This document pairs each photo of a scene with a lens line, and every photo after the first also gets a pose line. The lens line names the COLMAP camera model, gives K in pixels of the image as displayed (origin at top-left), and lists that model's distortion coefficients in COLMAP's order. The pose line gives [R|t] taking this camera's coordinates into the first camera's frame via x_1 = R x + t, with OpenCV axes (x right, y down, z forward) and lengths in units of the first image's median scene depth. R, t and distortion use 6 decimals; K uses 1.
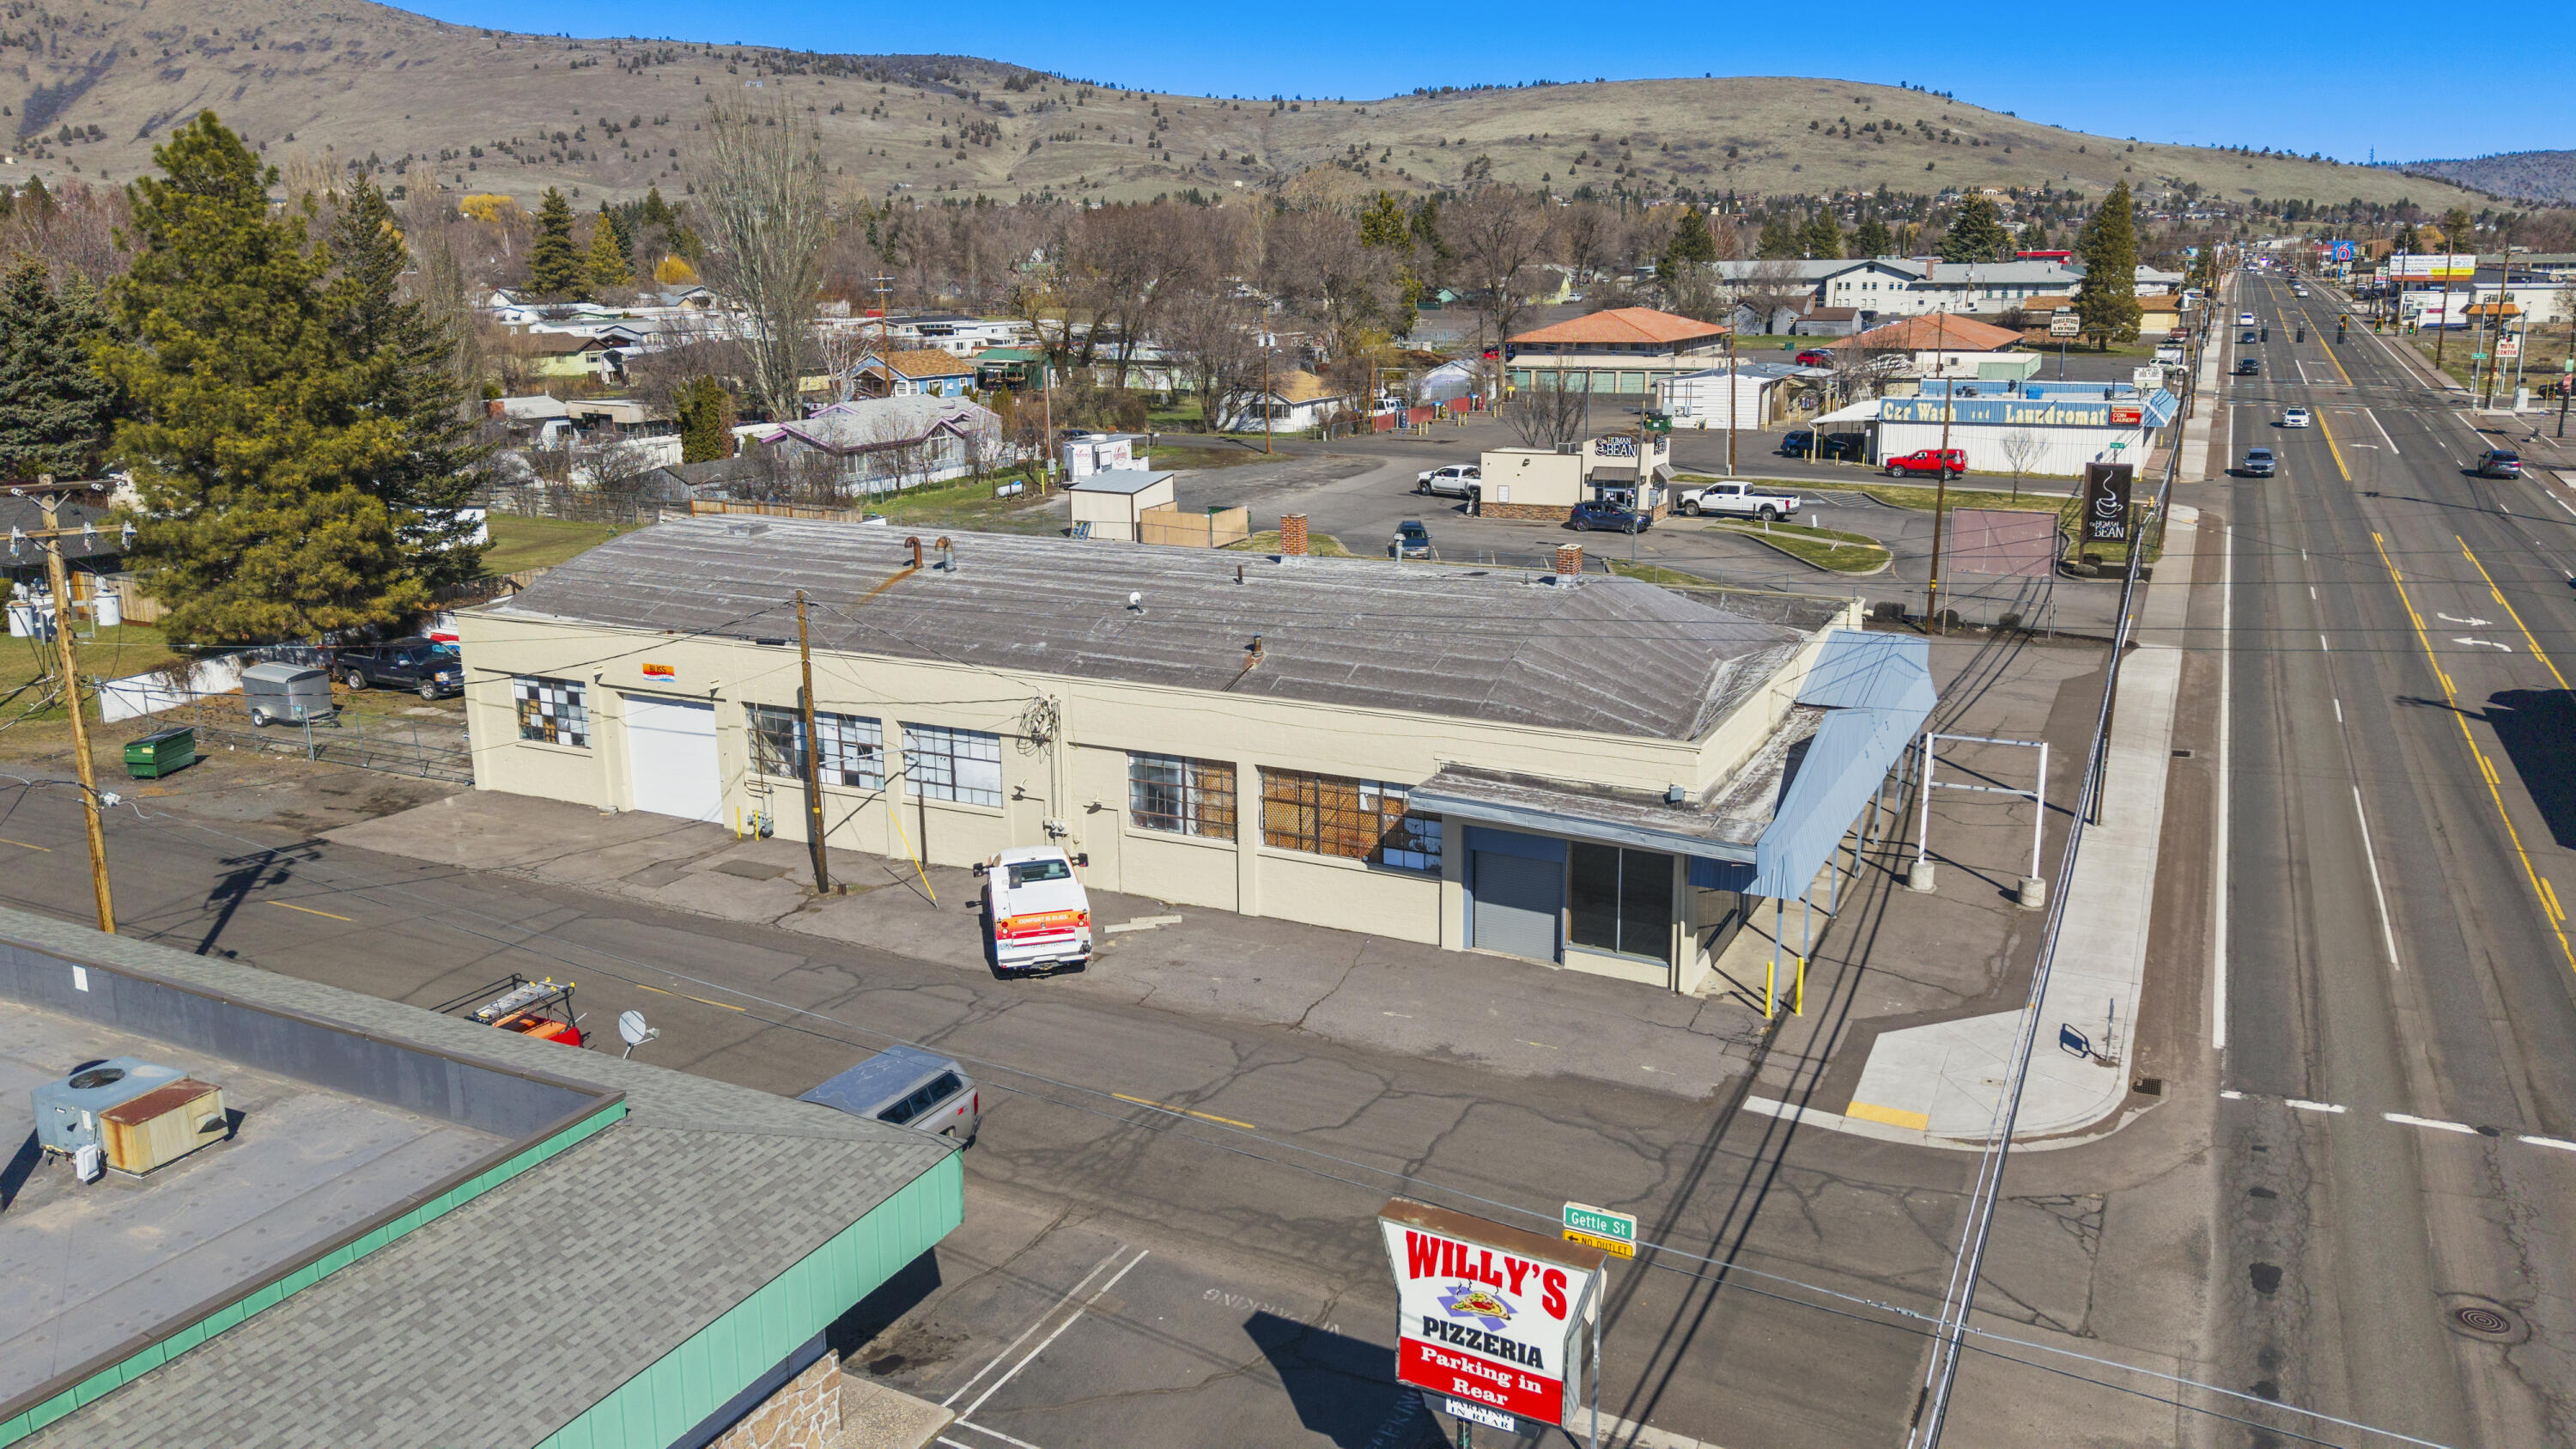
lens RADIAL K [[1854.8, 0, 1288.0], [0, 1854.8, 724.5], [0, 0, 1]] dist [0.026870, -0.000977]
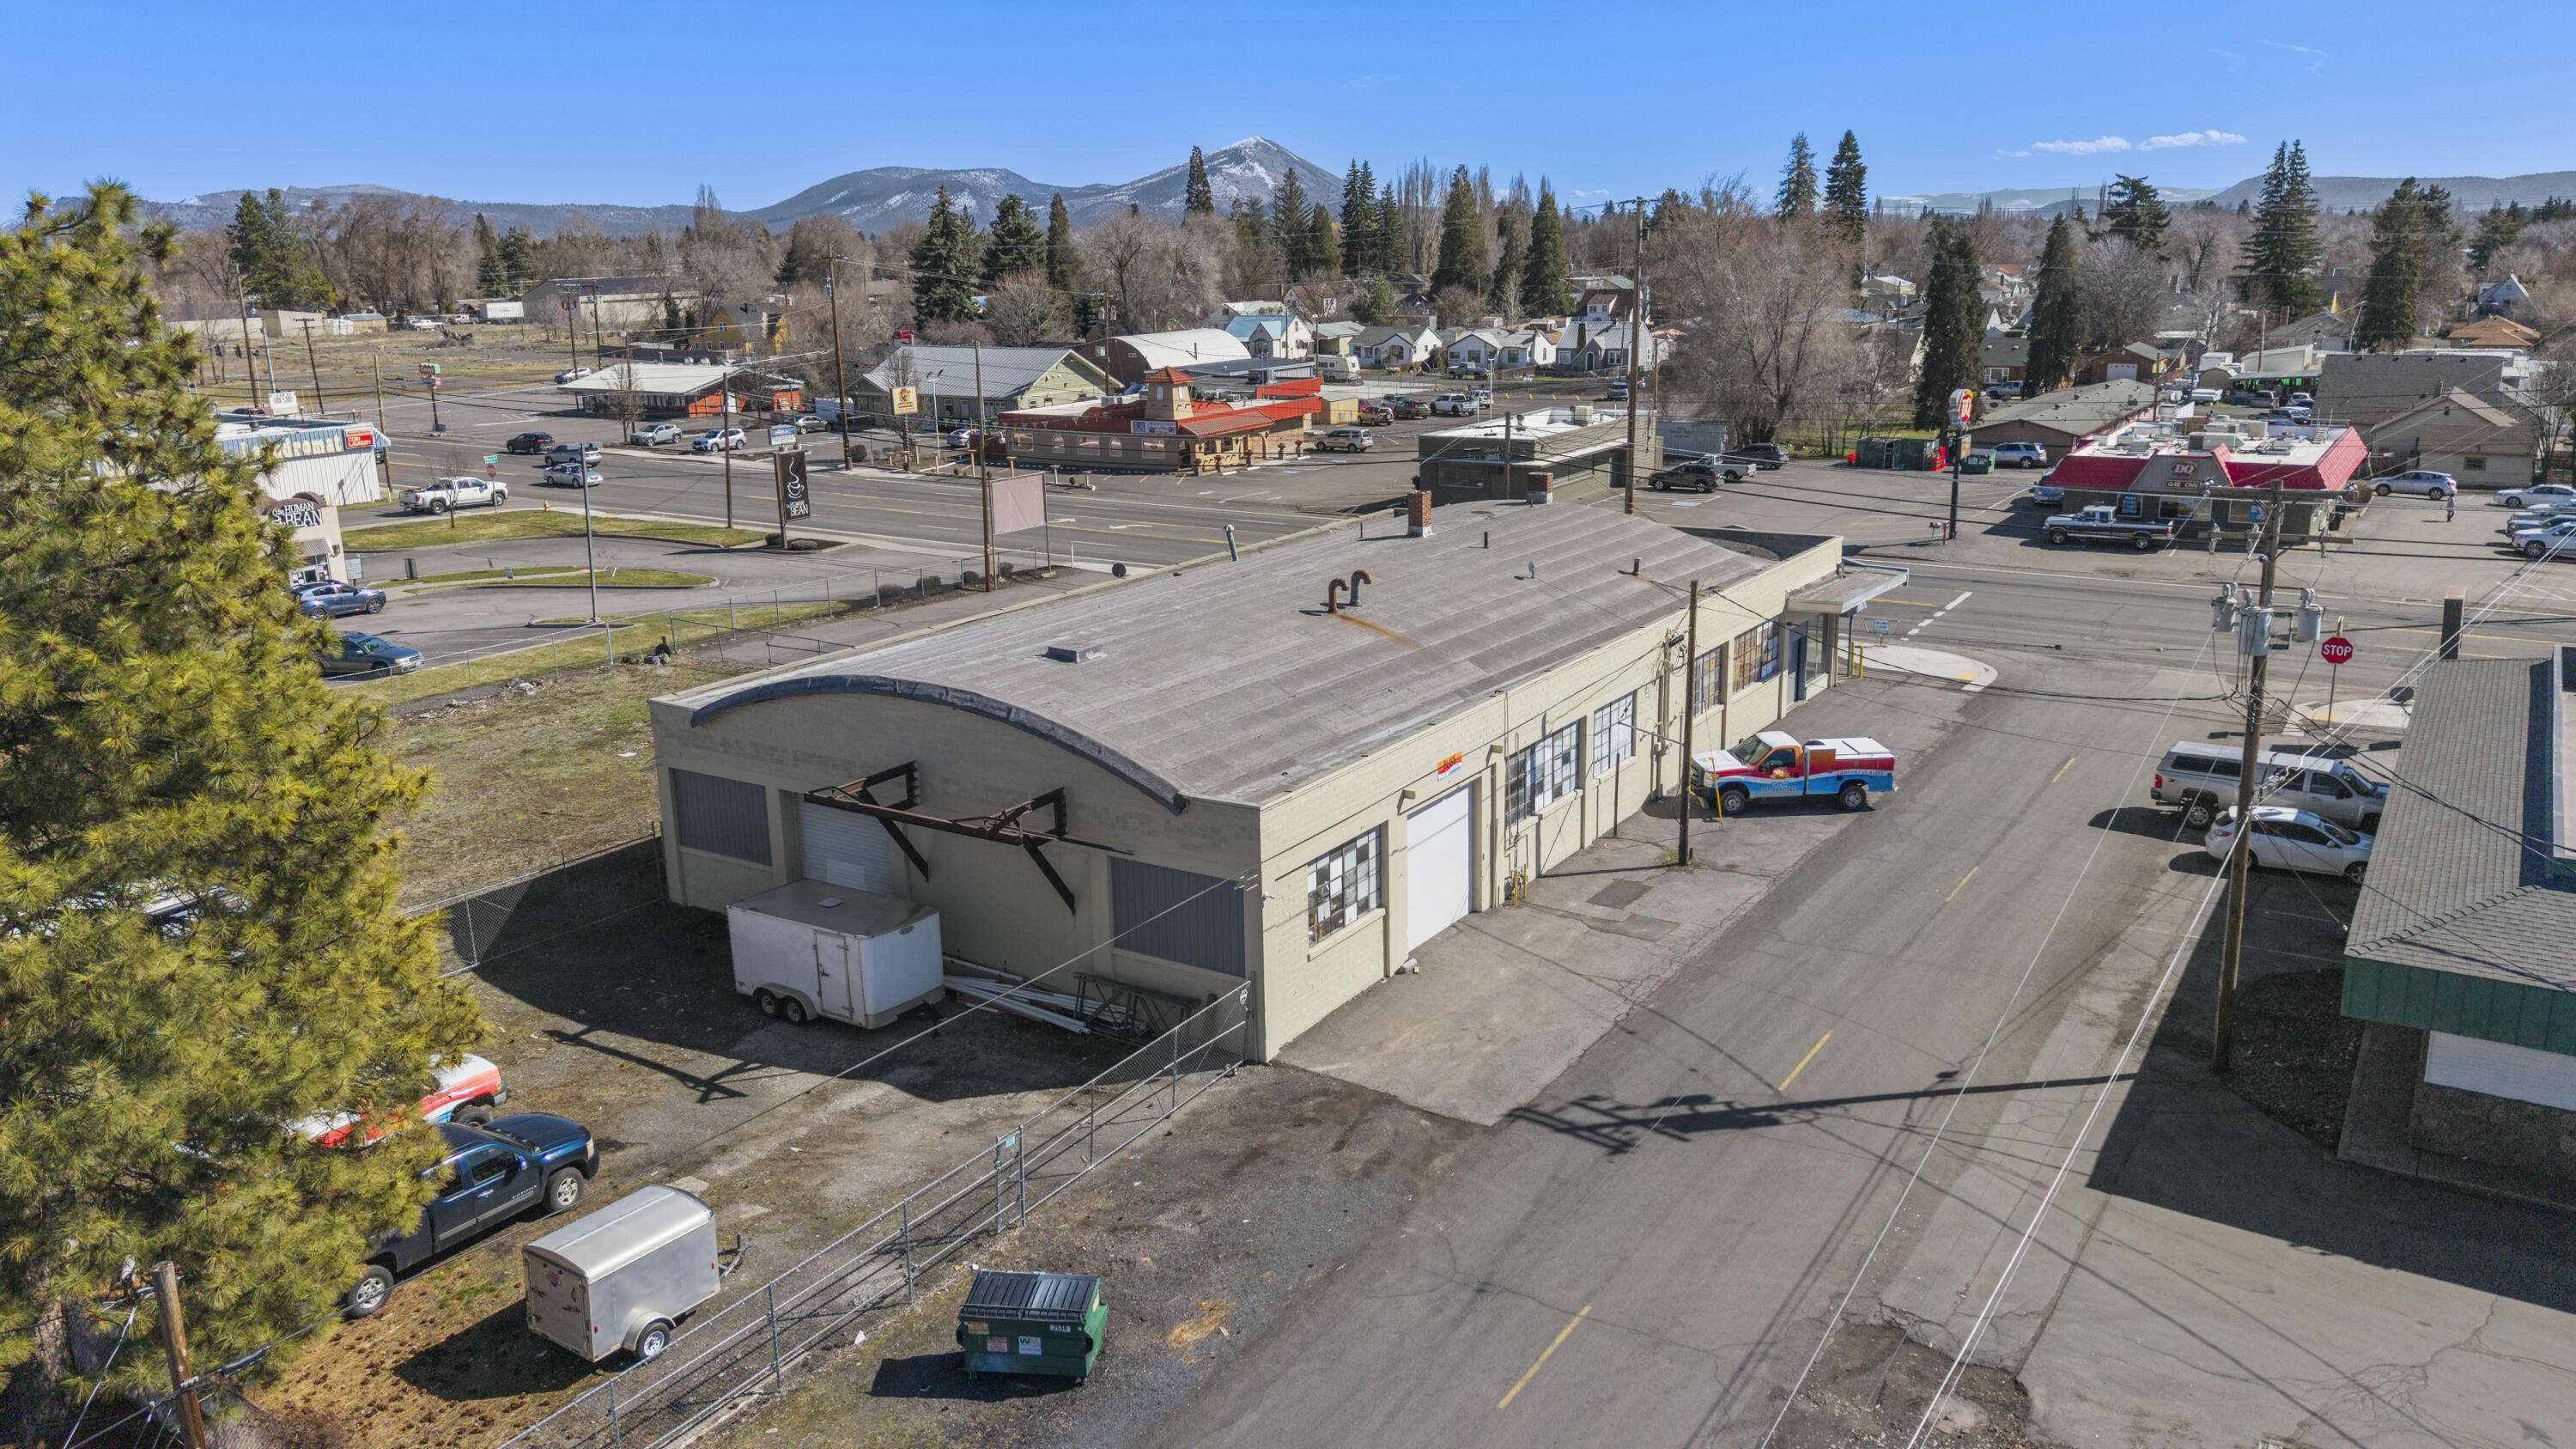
lens RADIAL K [[1854.8, 0, 1288.0], [0, 1854.8, 724.5], [0, 0, 1]] dist [0.026870, -0.000977]
pose [[0.109196, -0.247117, 0.962813, -1.112424], [0.261413, 0.941649, 0.212038, -0.235060], [-0.959031, 0.228538, 0.167424, 0.889383]]
